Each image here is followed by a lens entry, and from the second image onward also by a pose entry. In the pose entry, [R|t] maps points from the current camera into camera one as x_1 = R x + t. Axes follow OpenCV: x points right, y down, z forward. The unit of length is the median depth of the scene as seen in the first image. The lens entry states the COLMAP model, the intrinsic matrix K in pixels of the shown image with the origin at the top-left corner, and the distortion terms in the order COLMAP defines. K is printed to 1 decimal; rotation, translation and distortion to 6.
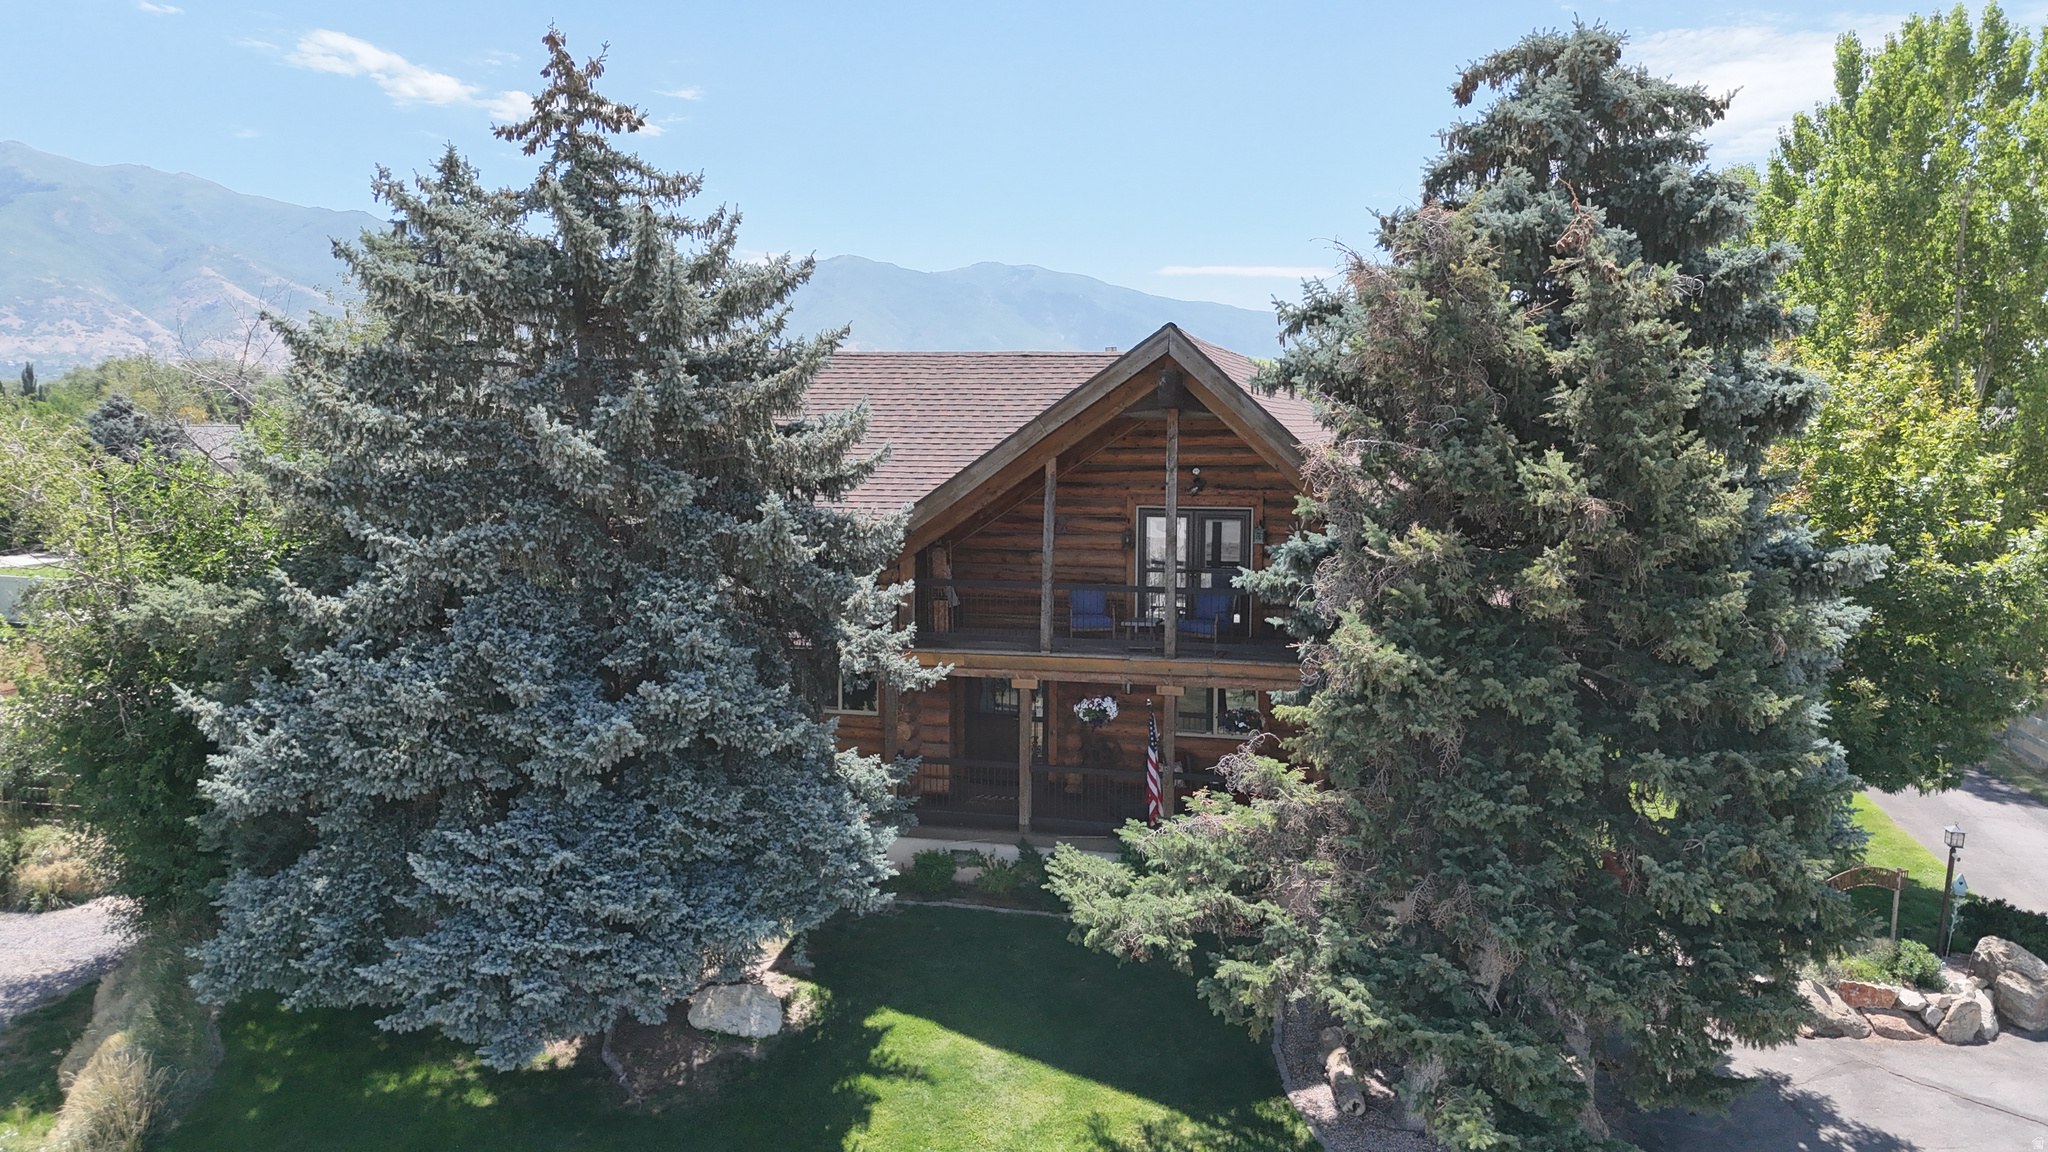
lens RADIAL K [[1488.4, 0, 1016.6], [0, 1488.4, 581.9], [0, 0, 1]] dist [0.023003, -0.002391]
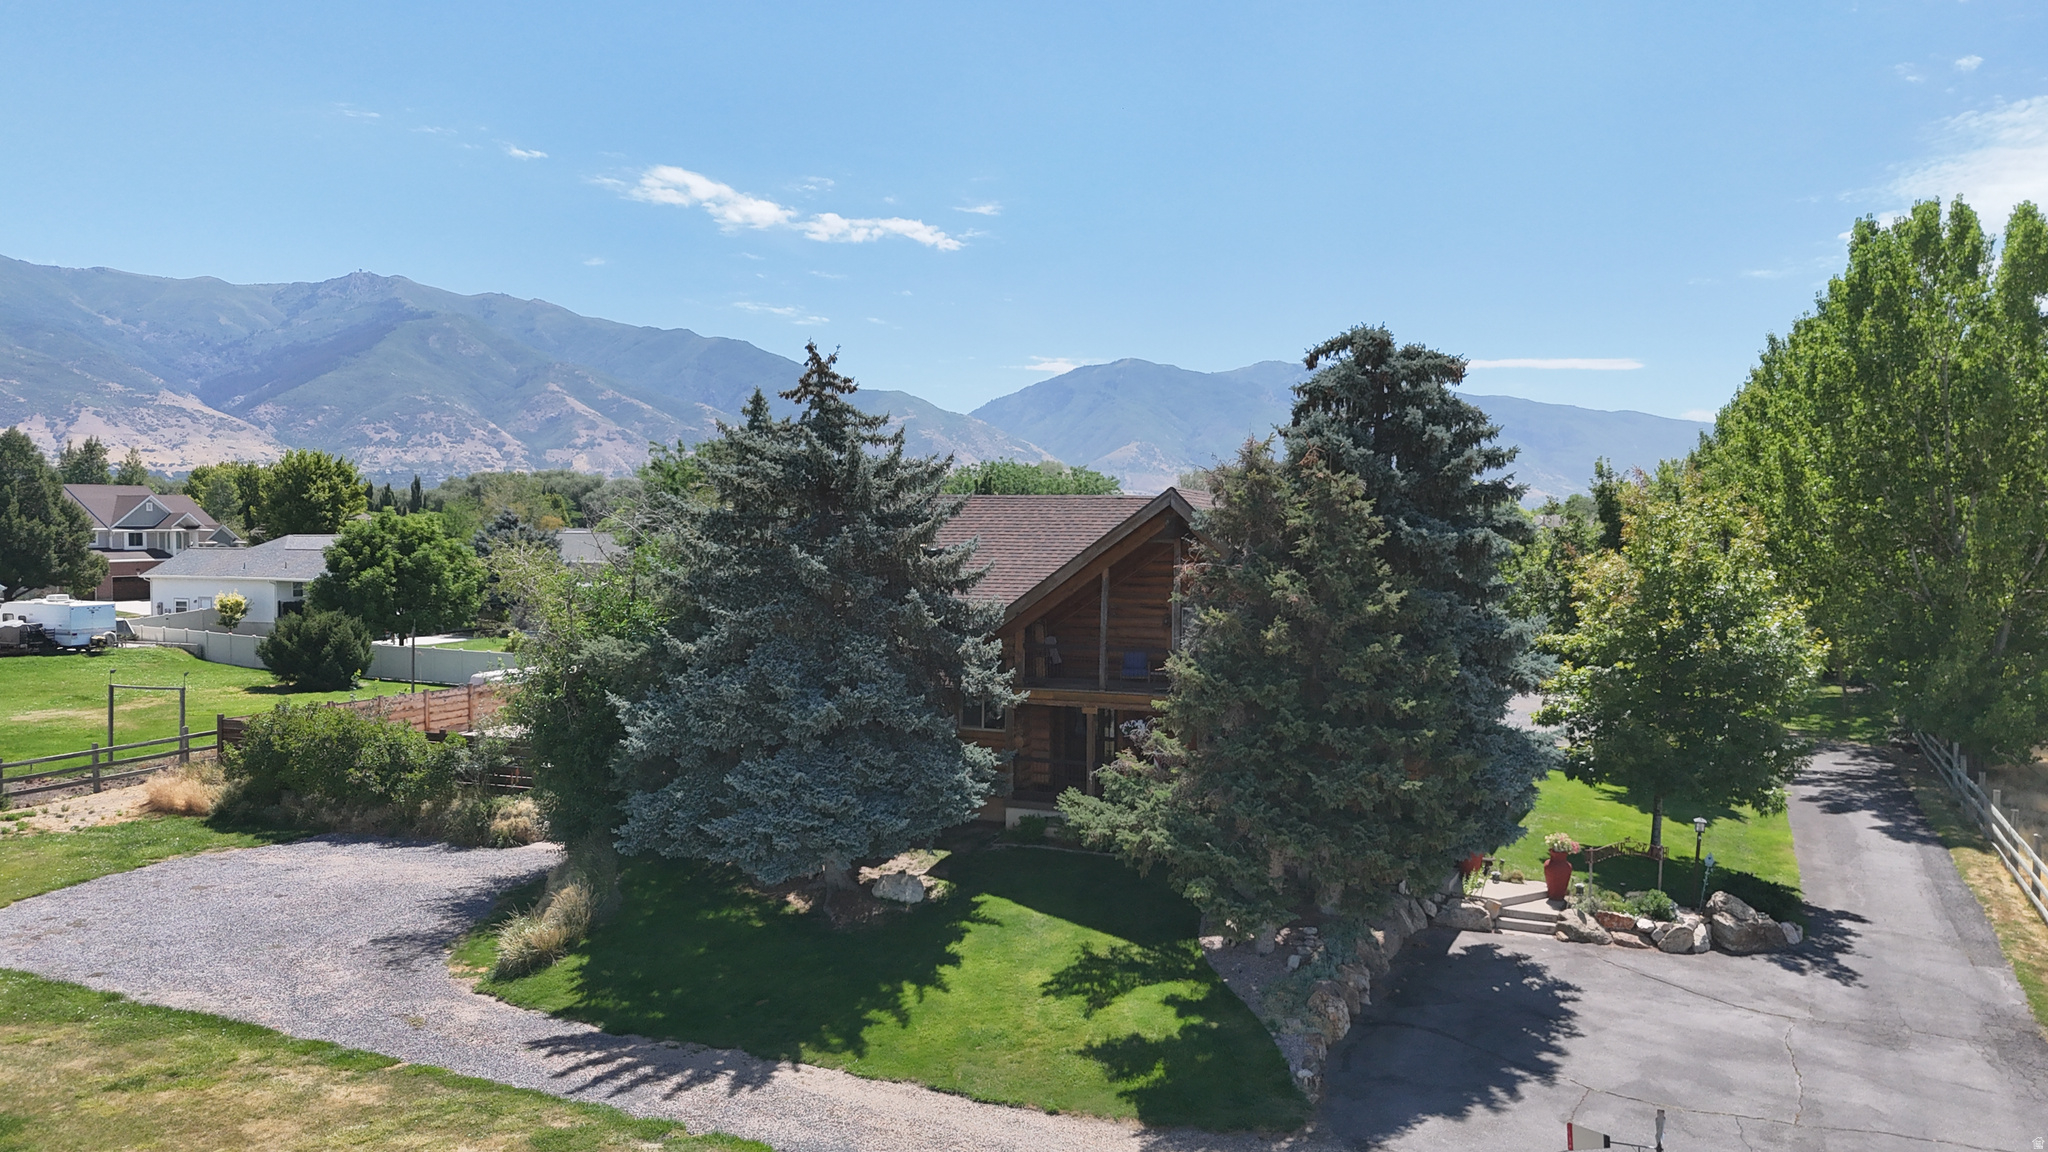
lens RADIAL K [[1488.4, 0, 1016.6], [0, 1488.4, 581.9], [0, 0, 1]] dist [0.023003, -0.002391]
pose [[0.982368, 0.006213, -0.186853, 0.289627], [-0.018615, 0.997731, -0.064696, 0.046047], [0.186027, 0.067034, 0.980255, -0.750414]]
